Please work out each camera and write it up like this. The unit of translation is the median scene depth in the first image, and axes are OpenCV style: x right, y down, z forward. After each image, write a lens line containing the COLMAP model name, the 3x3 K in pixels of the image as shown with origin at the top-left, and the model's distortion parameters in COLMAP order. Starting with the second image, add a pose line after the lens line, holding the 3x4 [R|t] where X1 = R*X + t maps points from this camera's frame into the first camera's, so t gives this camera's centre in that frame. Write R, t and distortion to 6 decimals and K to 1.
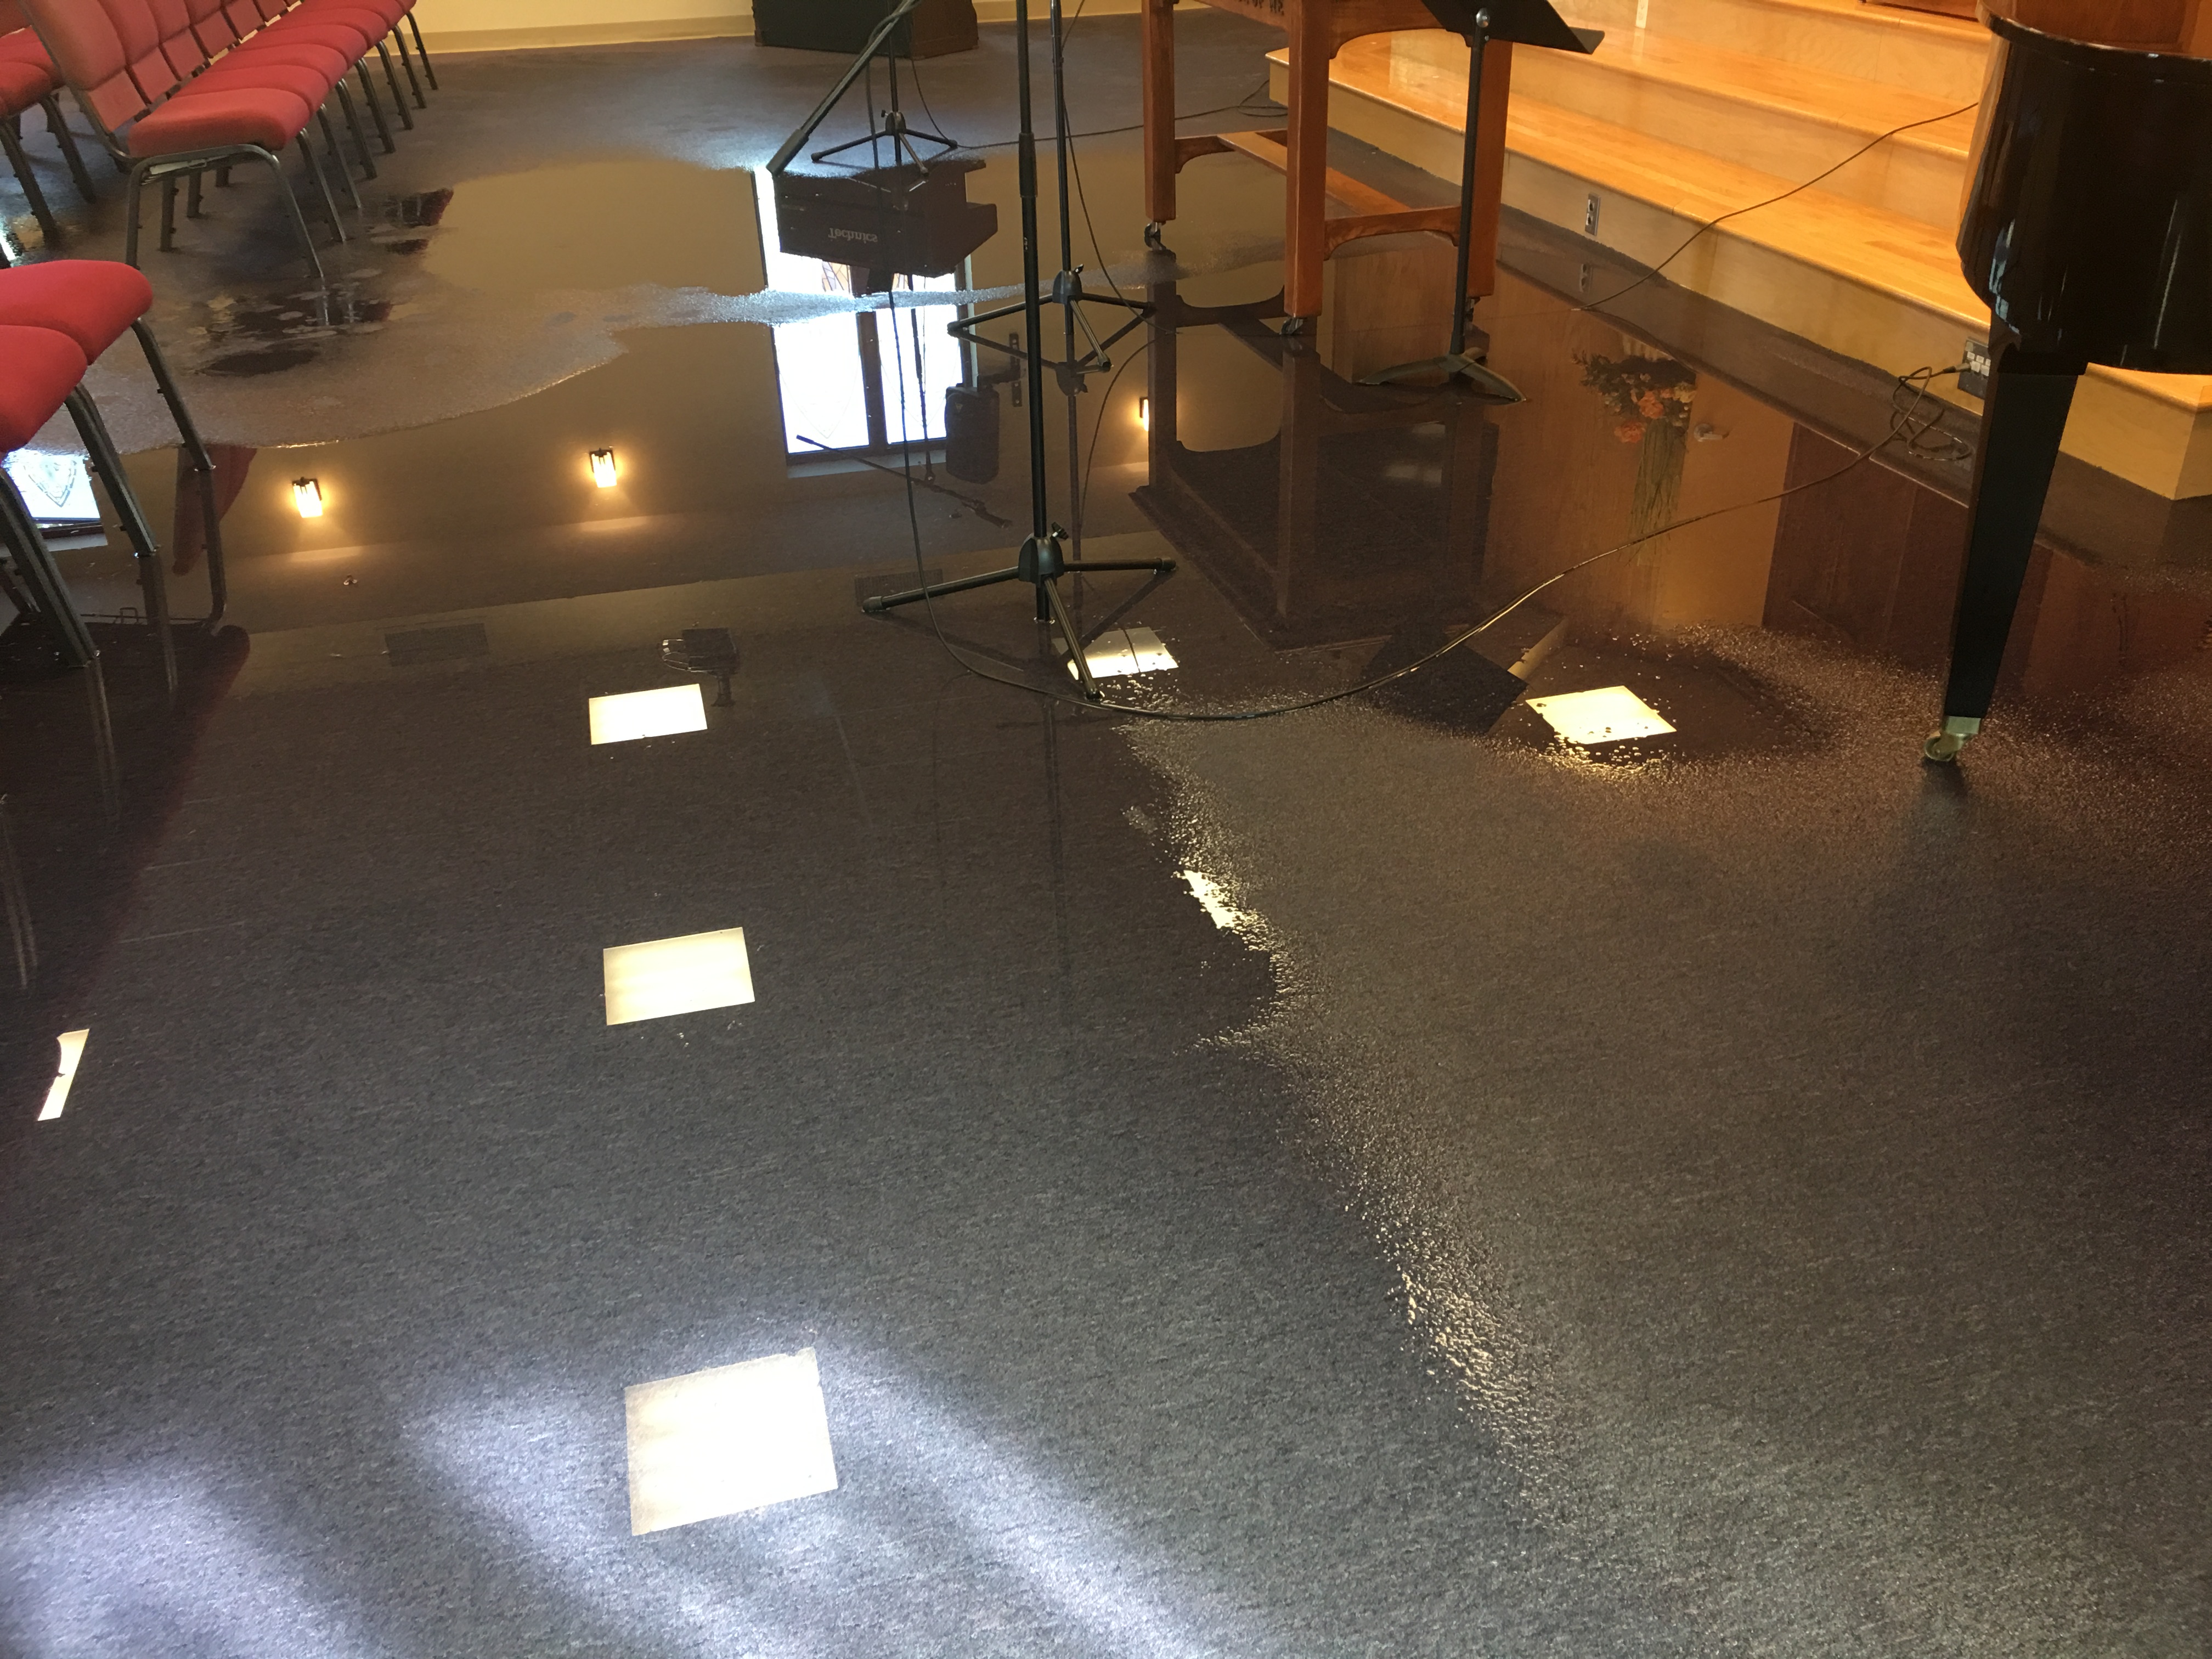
lens RADIAL K [[1859.7, 0, 1106.0], [0, 1859.7, 829.5], [0, 0, 1]] dist [0.057977, -0.006849]
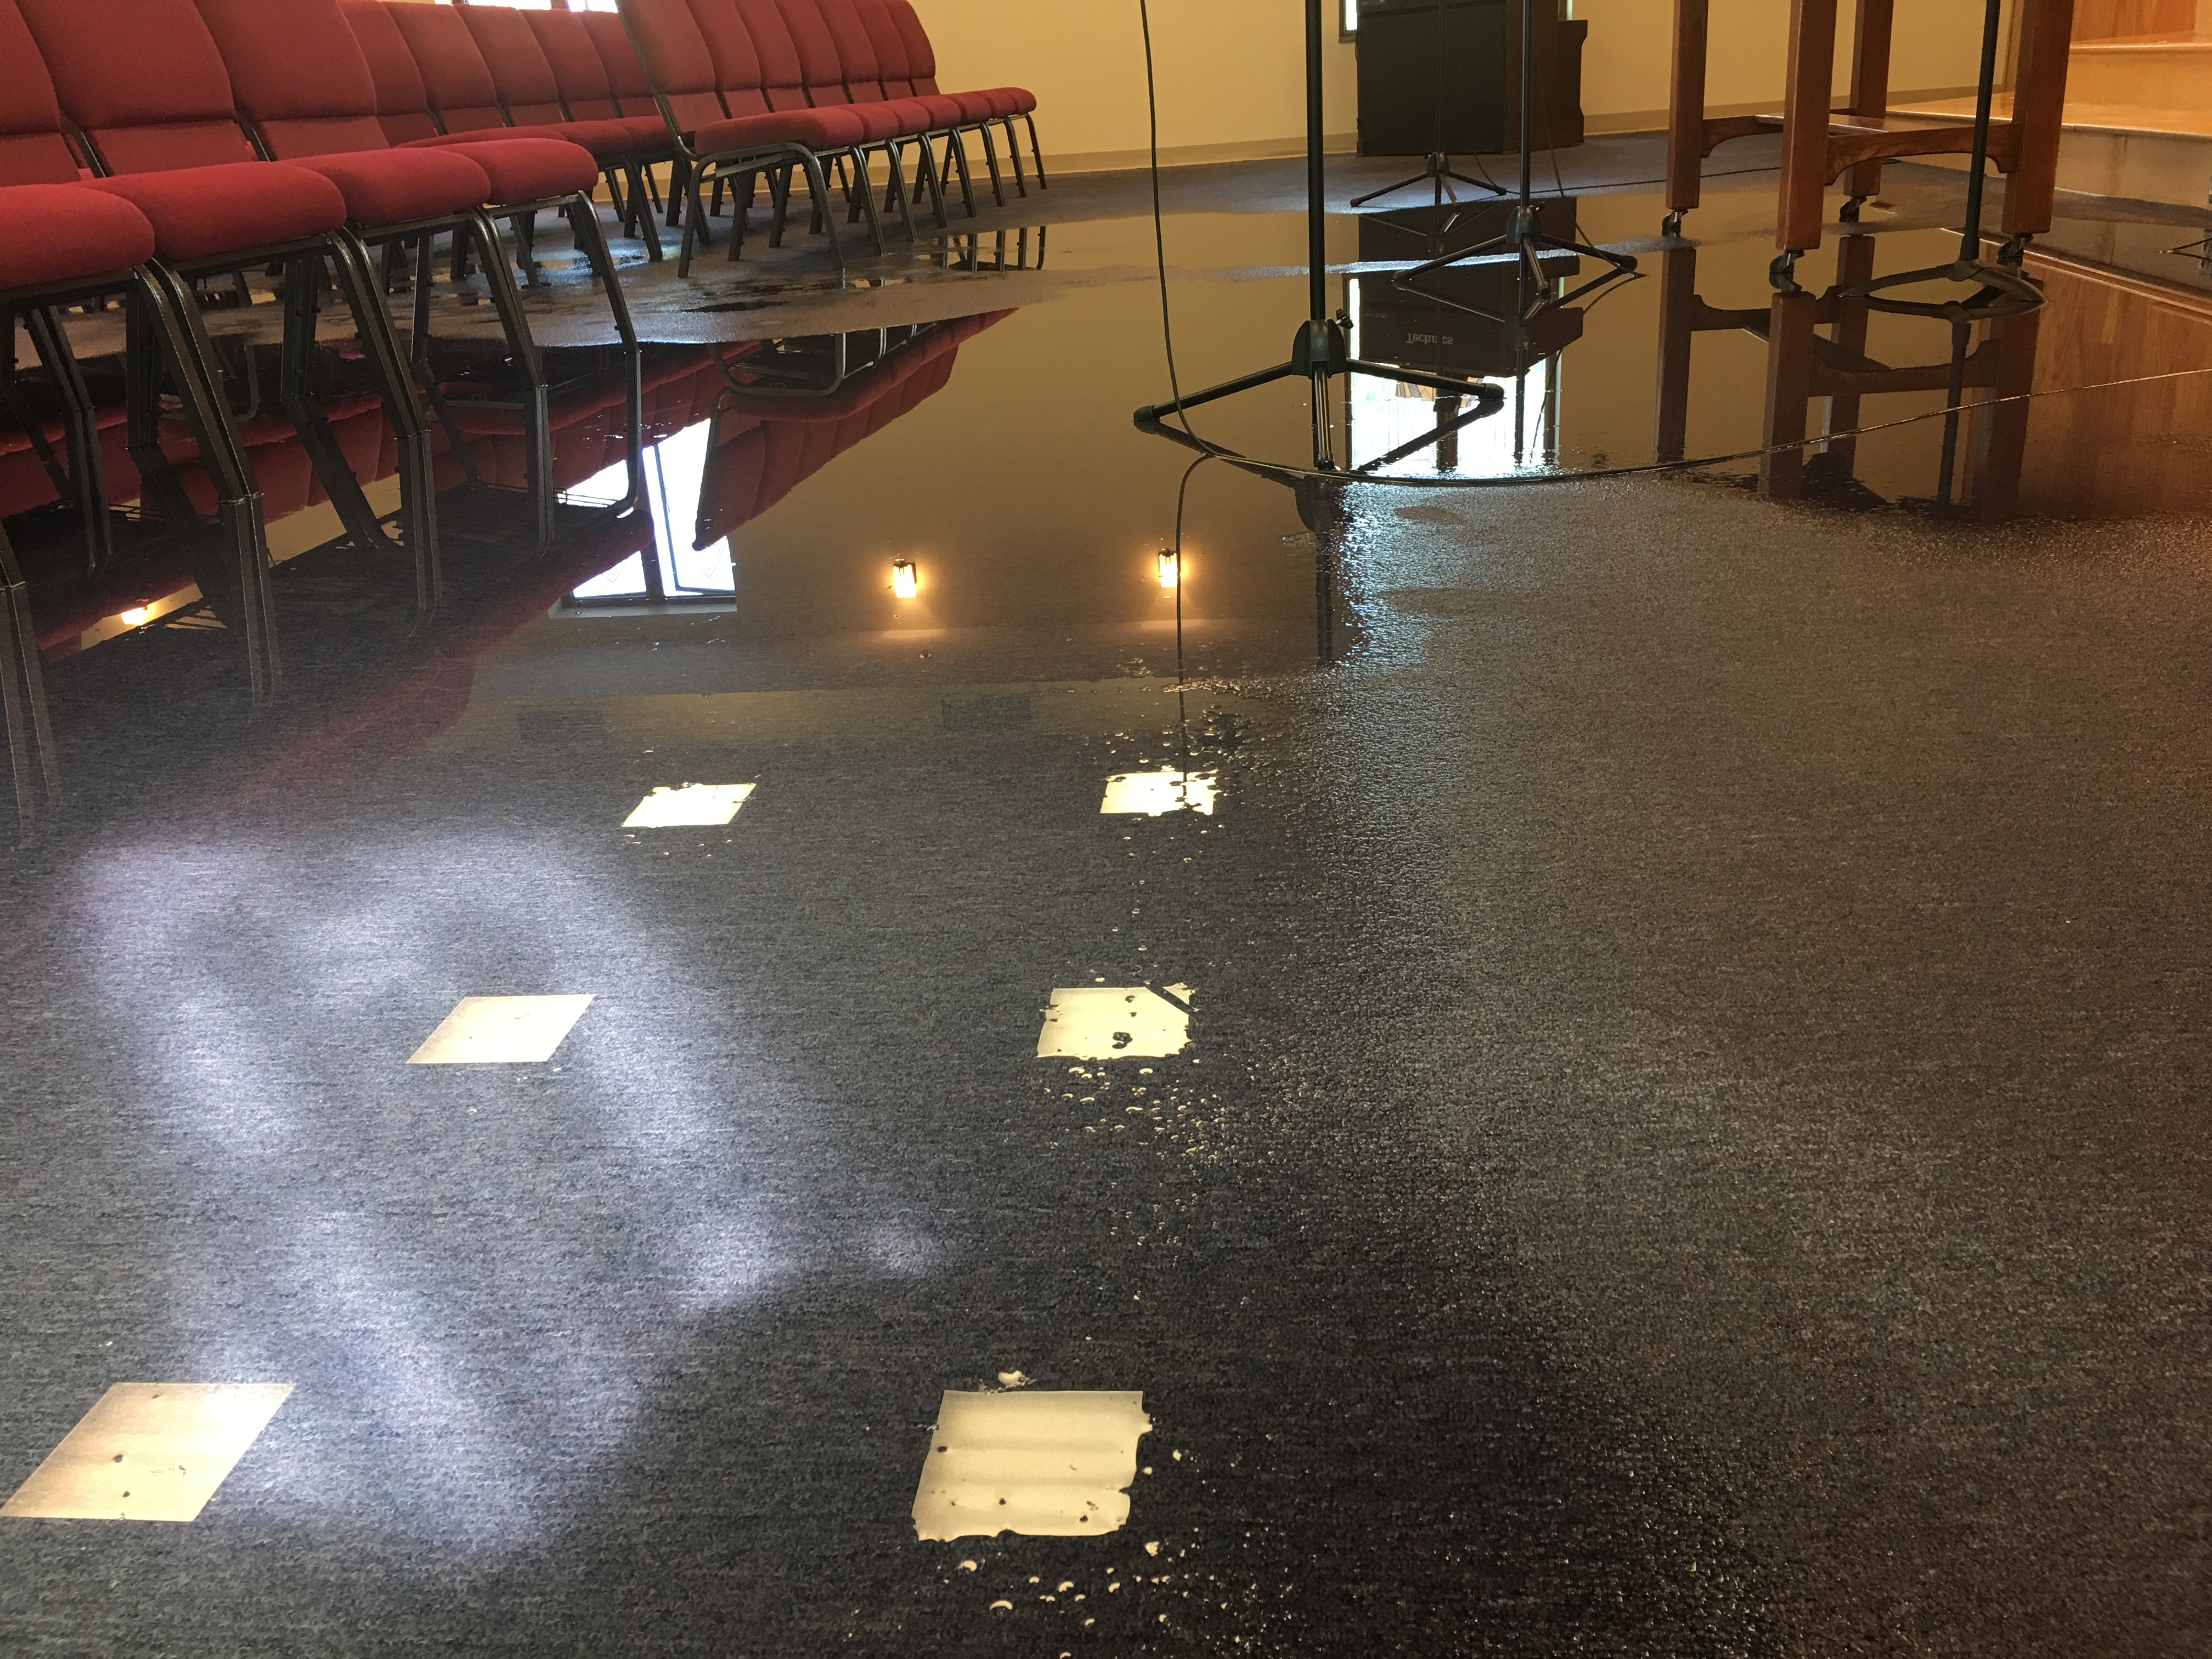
lens RADIAL K [[1859.7, 0, 1106.0], [0, 1859.7, 829.5], [0, 0, 1]] dist [0.057977, -0.006849]
pose [[0.935676, 0.095440, -0.339708, 0.105851], [-0.136993, 0.985464, -0.100463, 0.098569], [0.325182, 0.140538, 0.935150, 0.101970]]
